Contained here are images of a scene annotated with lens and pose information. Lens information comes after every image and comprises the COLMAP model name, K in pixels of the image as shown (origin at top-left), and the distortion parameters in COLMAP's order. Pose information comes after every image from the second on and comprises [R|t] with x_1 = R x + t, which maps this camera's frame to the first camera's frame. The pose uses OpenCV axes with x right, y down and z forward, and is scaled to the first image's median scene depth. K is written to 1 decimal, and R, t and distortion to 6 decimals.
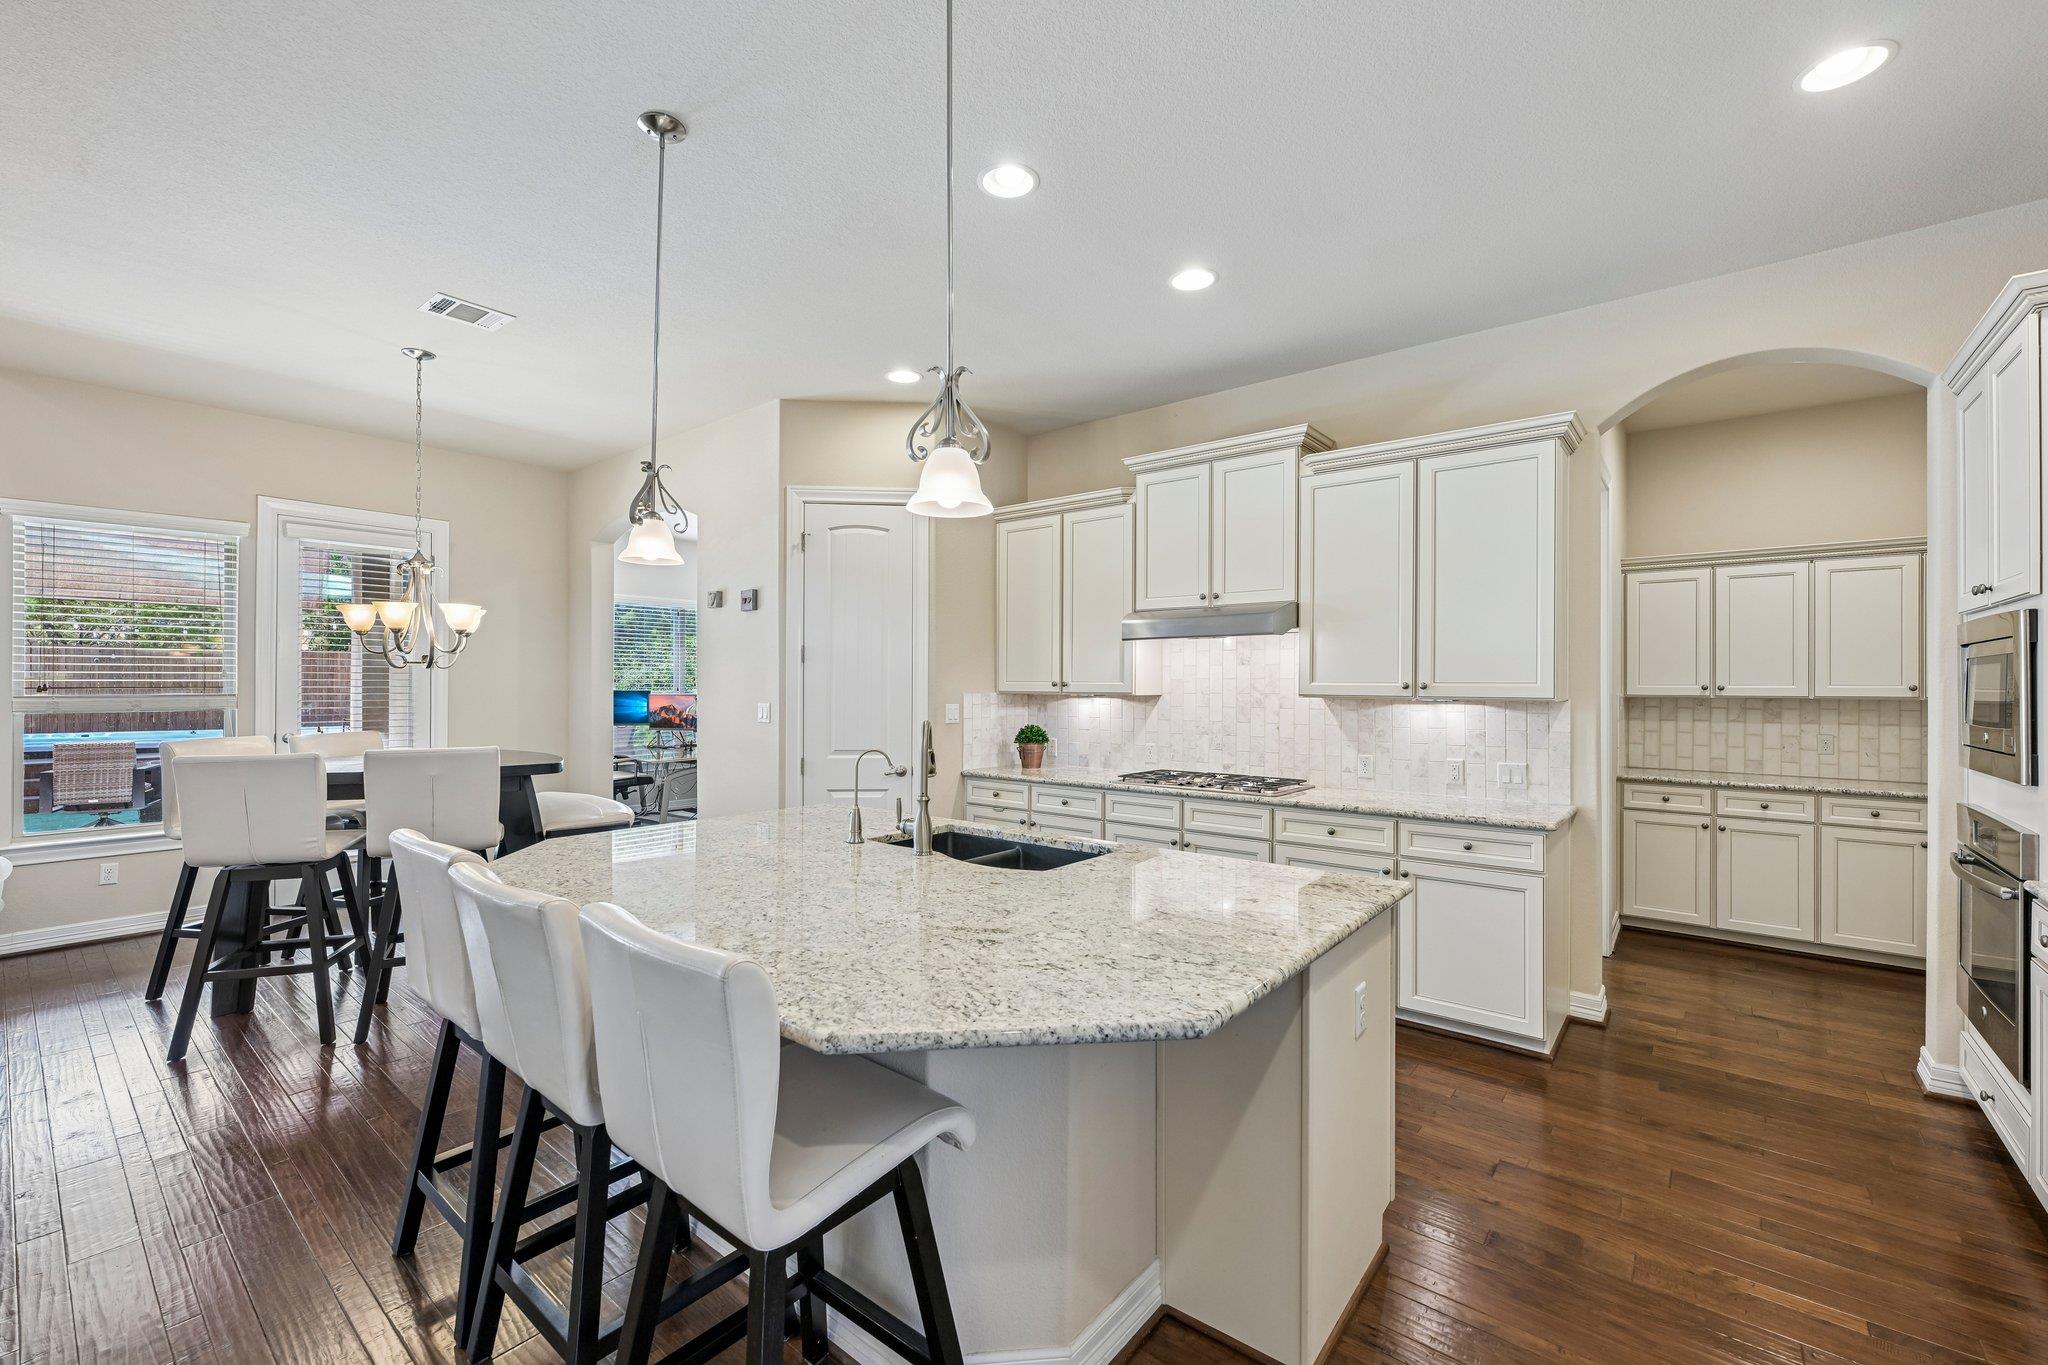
lens RADIAL K [[843.4, 0, 1022.9], [0, 843.4, 682.4], [0, 0, 1]] dist [-0.001640, -0.000197]
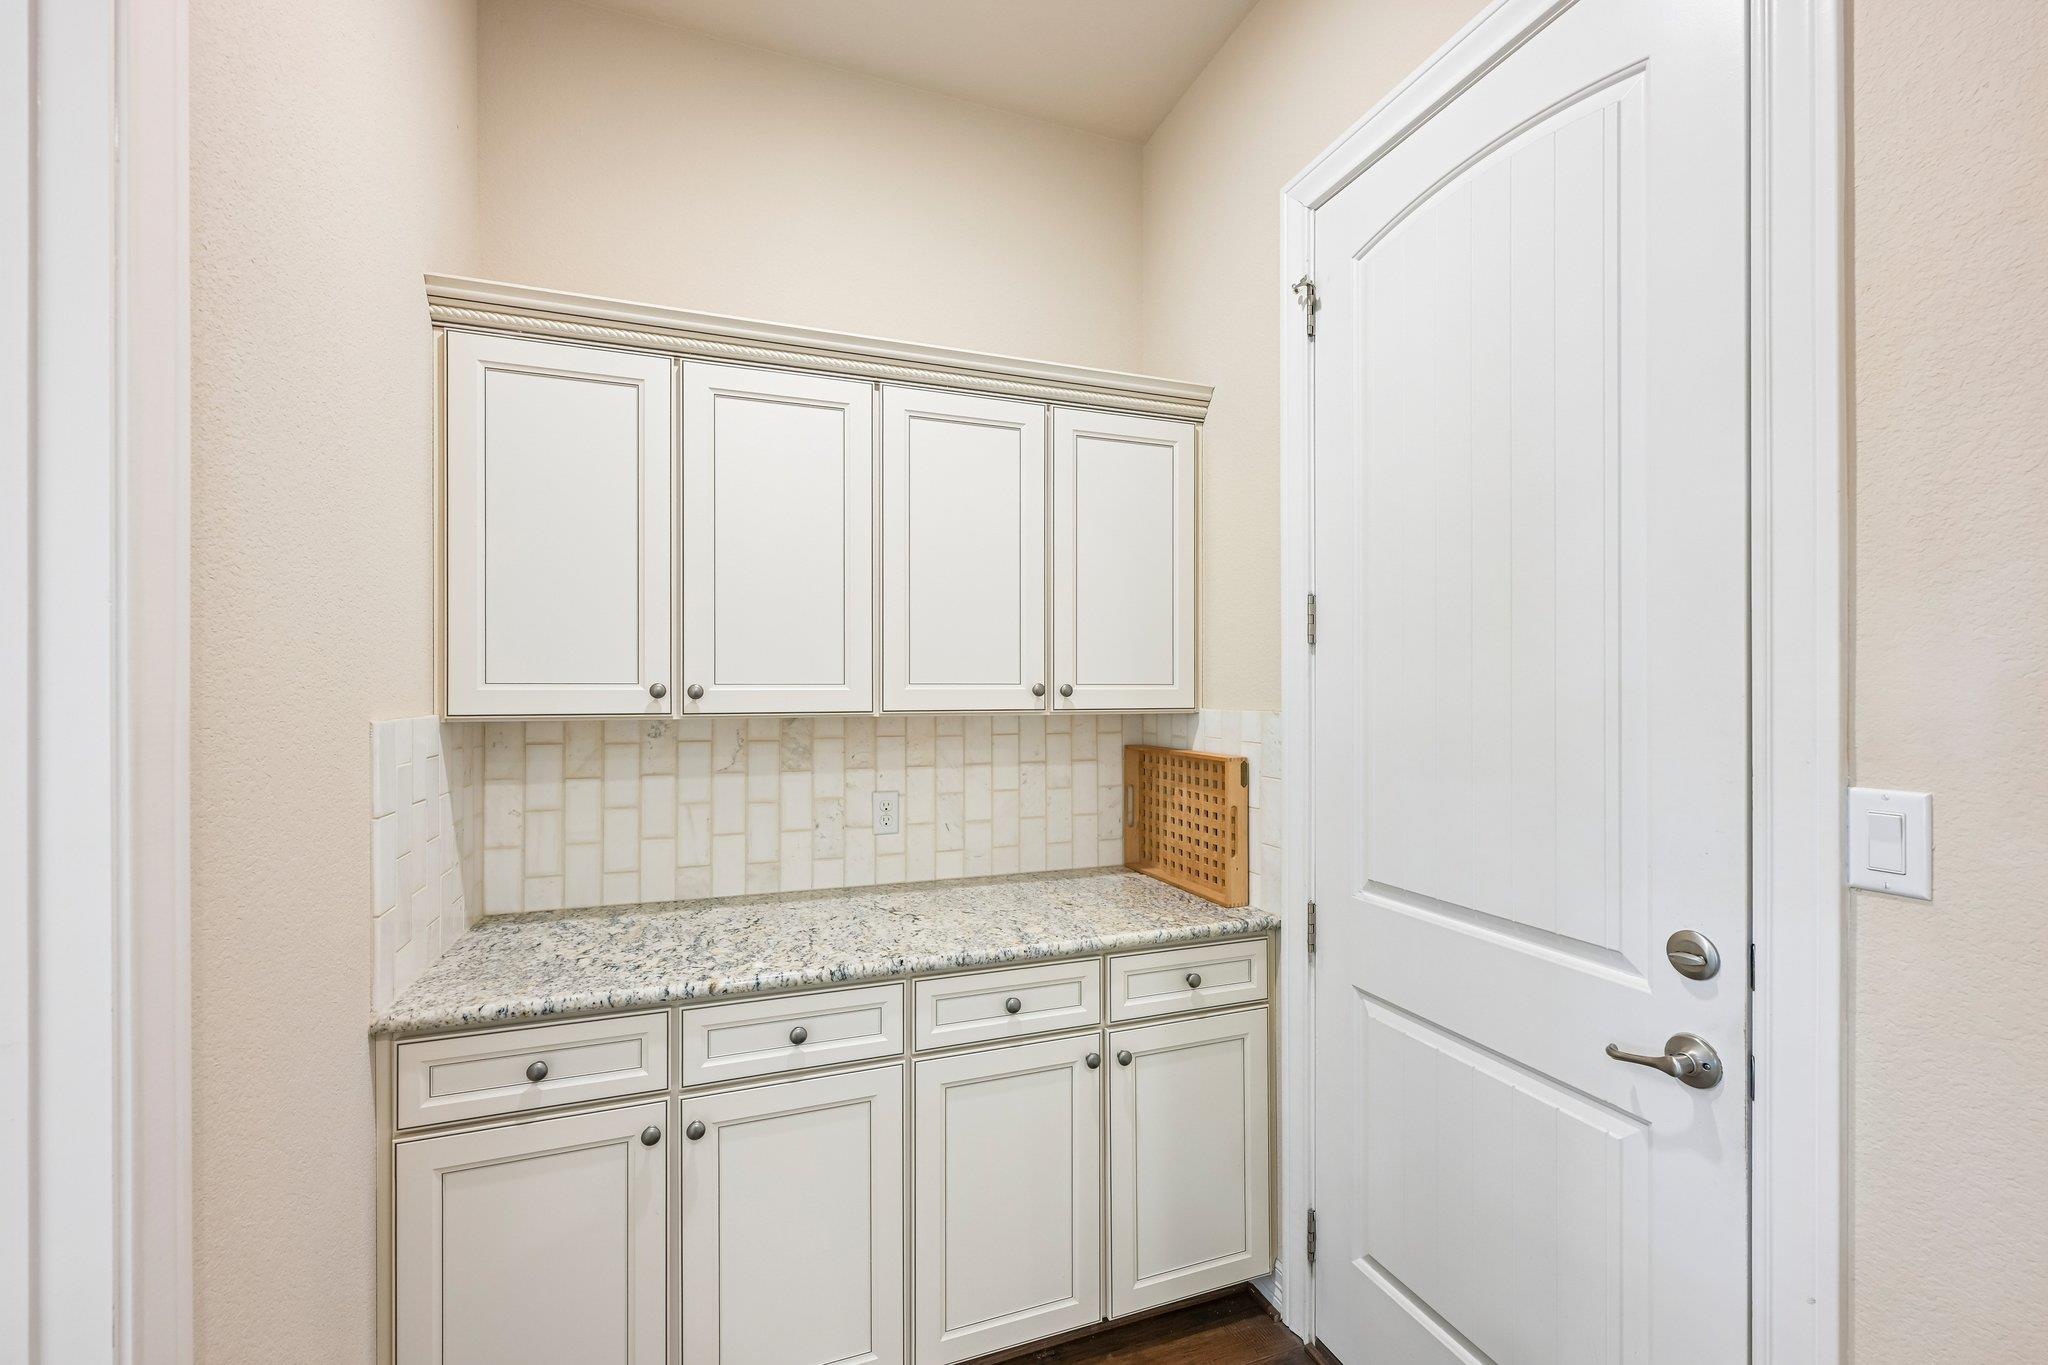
lens RADIAL K [[843.4, 0, 1021.6], [0, 843.4, 687.3], [0, 0, 1]] dist [-0.001640, -0.000197]
pose [[0.505435, -0.002958, 0.862860, 0.586901], [0.002399, 0.999995, 0.002022, 0.004215], [-0.862861, 0.001048, 0.505440, 0.695751]]
